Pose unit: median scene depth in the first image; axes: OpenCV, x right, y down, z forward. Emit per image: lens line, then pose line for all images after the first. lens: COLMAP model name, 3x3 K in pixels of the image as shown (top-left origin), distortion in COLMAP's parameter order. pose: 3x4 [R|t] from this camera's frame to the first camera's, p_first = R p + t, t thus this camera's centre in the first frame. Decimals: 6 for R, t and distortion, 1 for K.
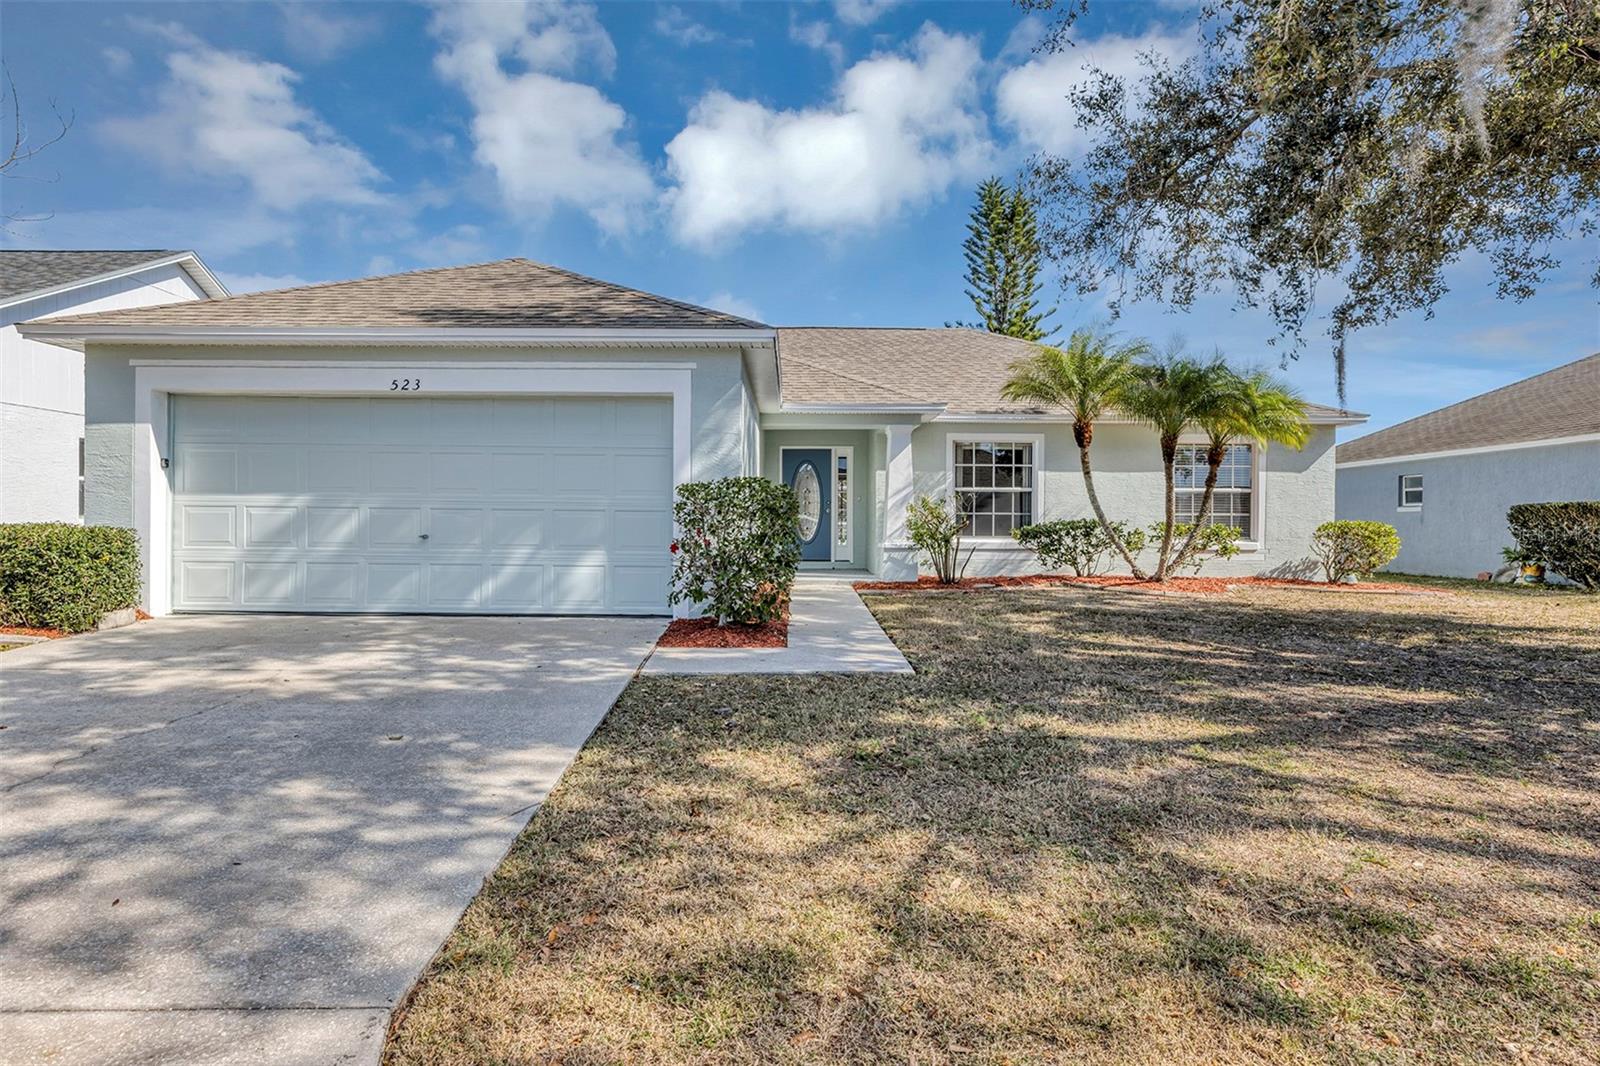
lens RADIAL K [[887.2, 0, 802.2], [0, 887.2, 532.3], [0, 0, 1]] dist [-0.002392, 0.000876]
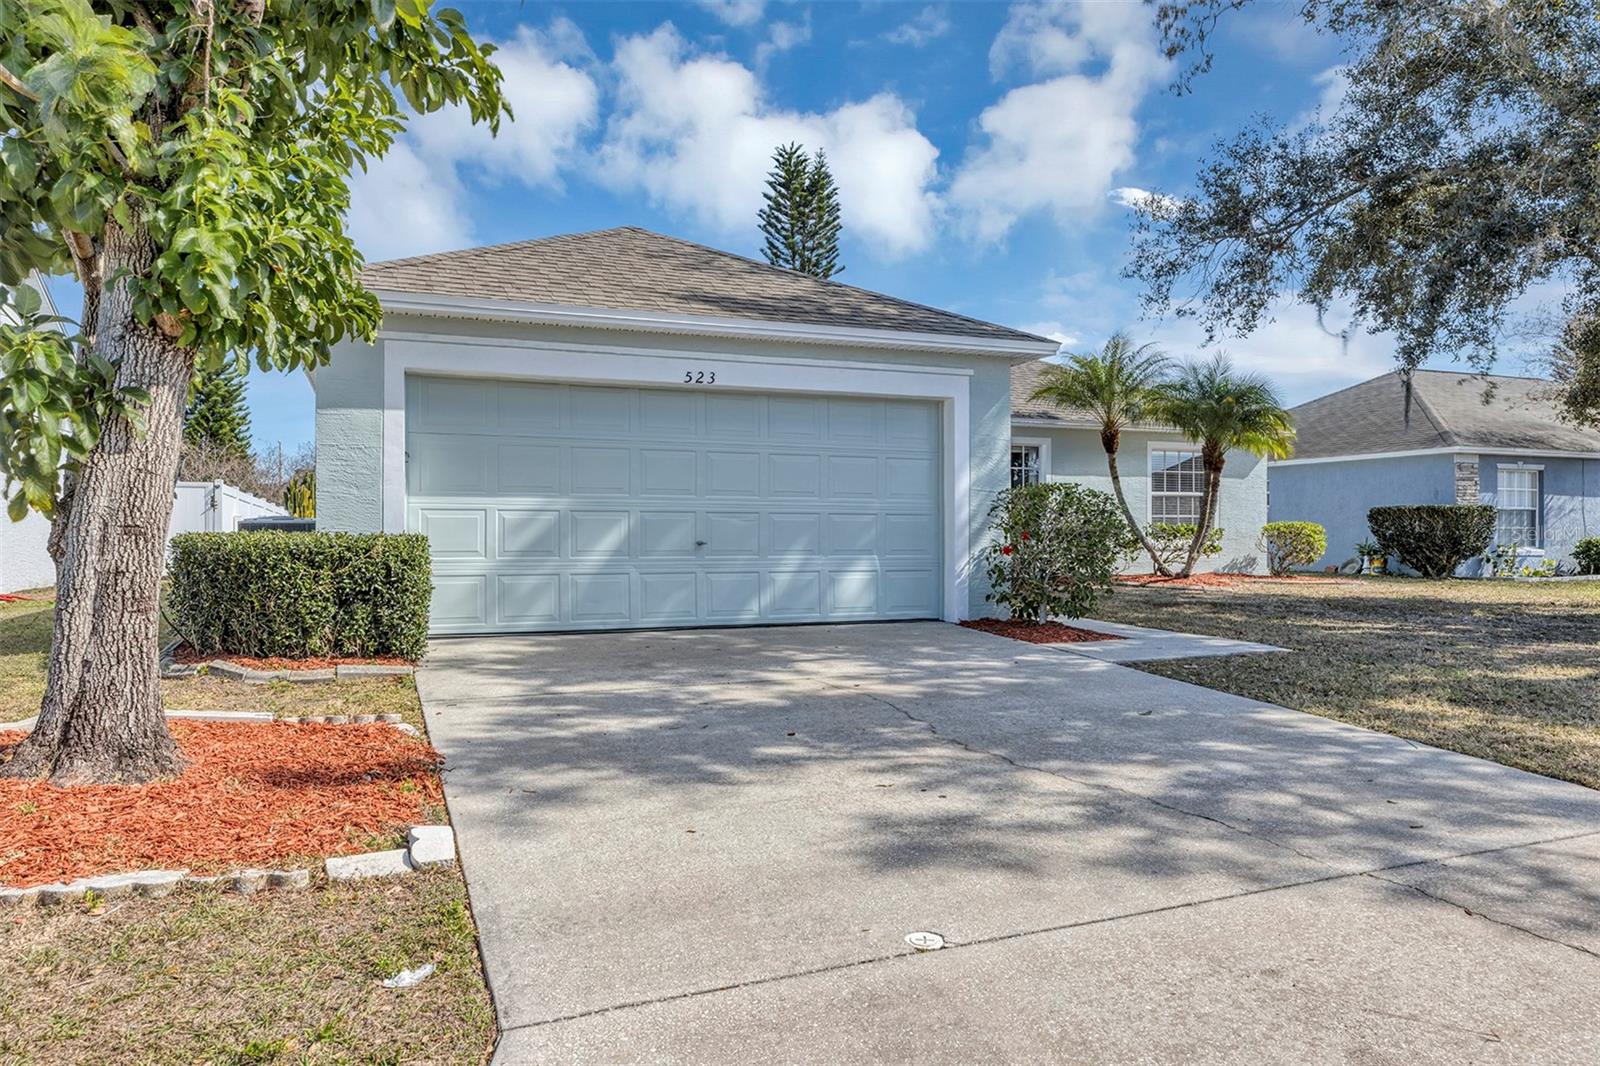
lens RADIAL K [[1079.1, 0, 798.2], [0, 1079.1, 537.1], [0, 0, 1]] dist [0.003622, 0.000372]
pose [[0.924089, -0.010047, 0.382044, -0.751673], [0.010593, 0.999944, 0.000675, -0.001003], [-0.382030, 0.003423, 0.924144, -0.067629]]
